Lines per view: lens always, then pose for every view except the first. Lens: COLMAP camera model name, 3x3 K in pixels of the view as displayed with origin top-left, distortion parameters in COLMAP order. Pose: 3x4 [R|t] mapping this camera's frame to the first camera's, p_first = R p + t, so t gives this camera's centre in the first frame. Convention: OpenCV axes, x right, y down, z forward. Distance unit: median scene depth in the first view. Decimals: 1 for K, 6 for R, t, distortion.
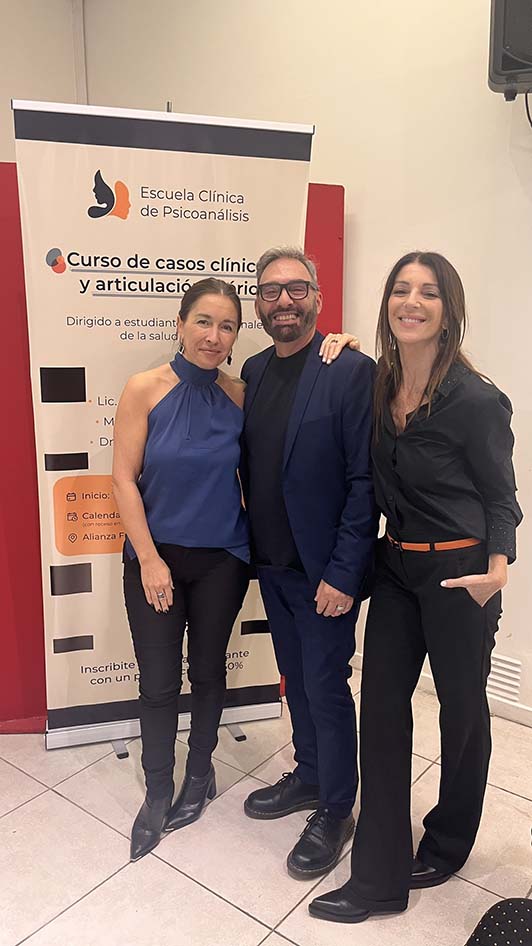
lens RADIAL K [[713.2, 0, 261.0], [0, 713.2, 481.8], [0, 0, 1]] dist [0.043557, -0.047906]
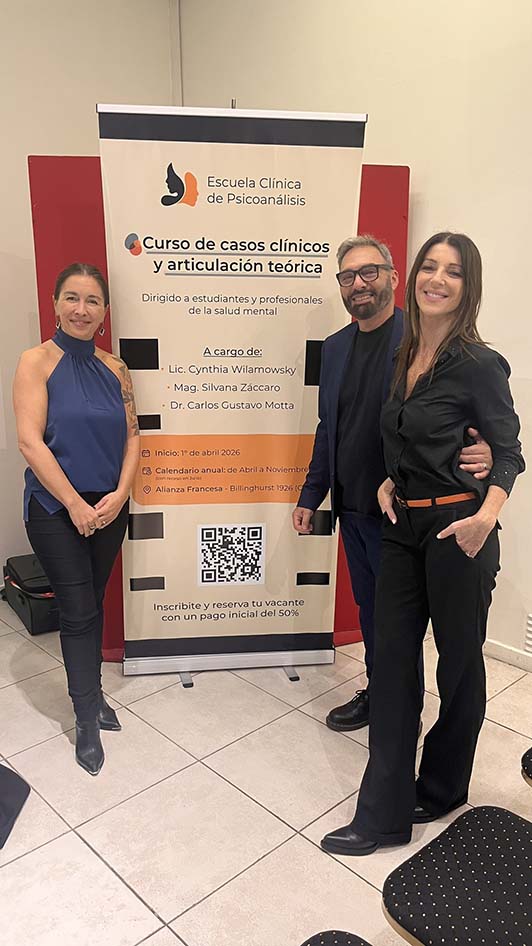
lens RADIAL K [[713.2, 0, 273.2], [0, 713.2, 480.0], [0, 0, 1]] dist [0.043557, -0.047906]
pose [[0.989649, 0.032336, -0.139822, 0.103396], [-0.028066, 0.999081, 0.032403, 0.022394], [0.140741, -0.028143, 0.989646, -0.105153]]
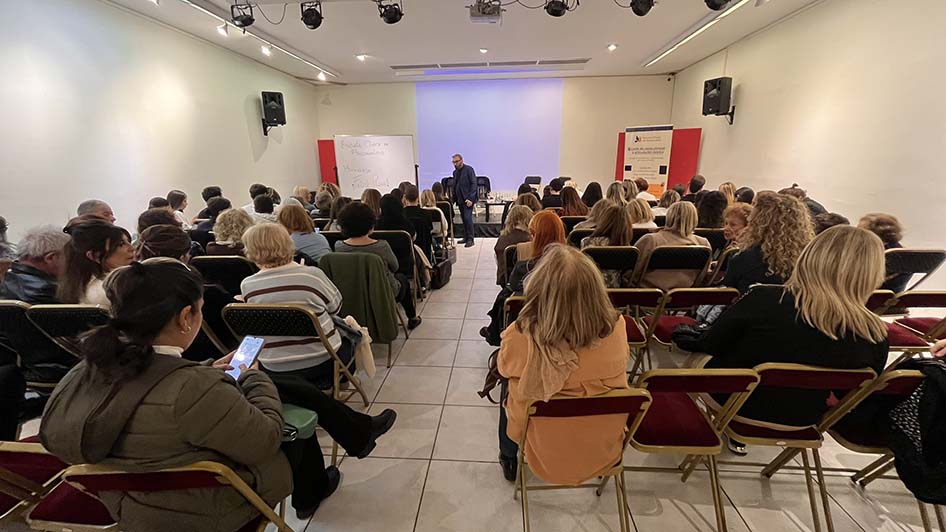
lens RADIAL K [[384.6, 0, 470.6], [0, 384.6, 265.5], [0, 0, 1]] dist [-0.009659, -0.000795]
pose [[0.568781, 0.202762, -0.797104, 1.909565], [-0.154889, 0.978203, 0.138306, 0.478839], [0.807773, 0.044796, 0.587789, -2.209909]]
